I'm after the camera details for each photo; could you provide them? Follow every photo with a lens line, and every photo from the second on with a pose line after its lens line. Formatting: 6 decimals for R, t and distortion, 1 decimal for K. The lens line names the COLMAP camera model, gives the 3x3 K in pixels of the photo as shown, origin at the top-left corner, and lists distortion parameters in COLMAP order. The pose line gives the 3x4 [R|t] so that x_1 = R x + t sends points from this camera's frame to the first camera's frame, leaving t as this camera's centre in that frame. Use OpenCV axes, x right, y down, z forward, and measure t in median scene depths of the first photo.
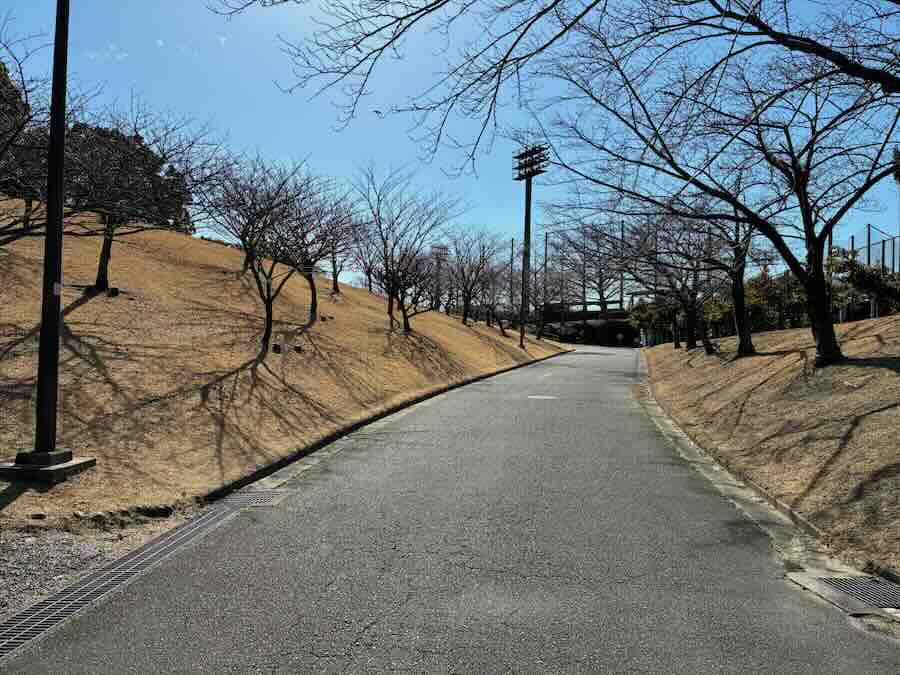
lens RADIAL K [[684.7, 0, 450.0], [0, 684.7, 337.5], [0, 0, 1]] dist [-0.009719, -0.005878]
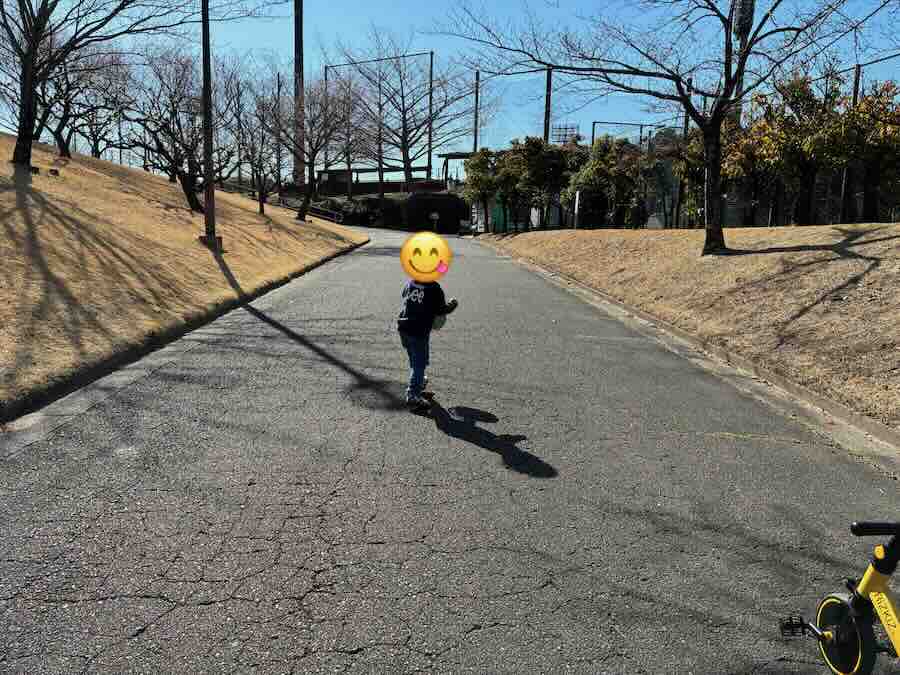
lens RADIAL K [[684.7, 0, 450.0], [0, 684.7, 337.5], [0, 0, 1]] dist [-0.009719, -0.005878]
pose [[0.955090, -0.048197, 0.292371, 0.053766], [-0.003097, 0.985006, 0.172493, -0.000192], [-0.296301, -0.165652, 0.940620, 0.305748]]
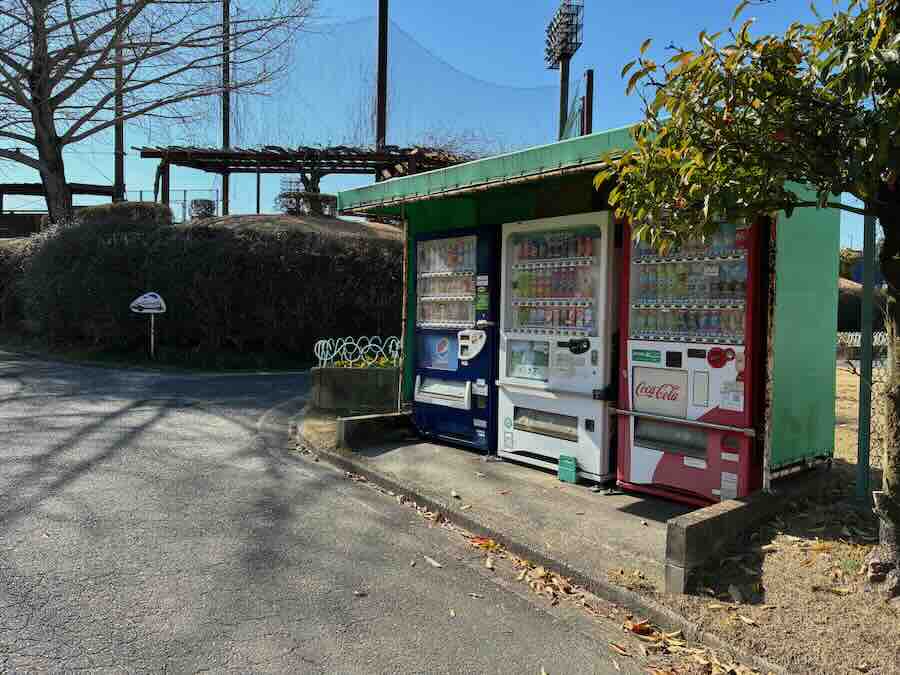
lens RADIAL K [[684.7, 0, 450.0], [0, 684.7, 337.5], [0, 0, 1]] dist [-0.009719, -0.005878]
pose [[0.749782, -0.044801, 0.660167, 0.167332], [0.000574, 0.997749, 0.067059, -0.004272], [-0.661685, -0.049901, 0.748120, 0.721005]]
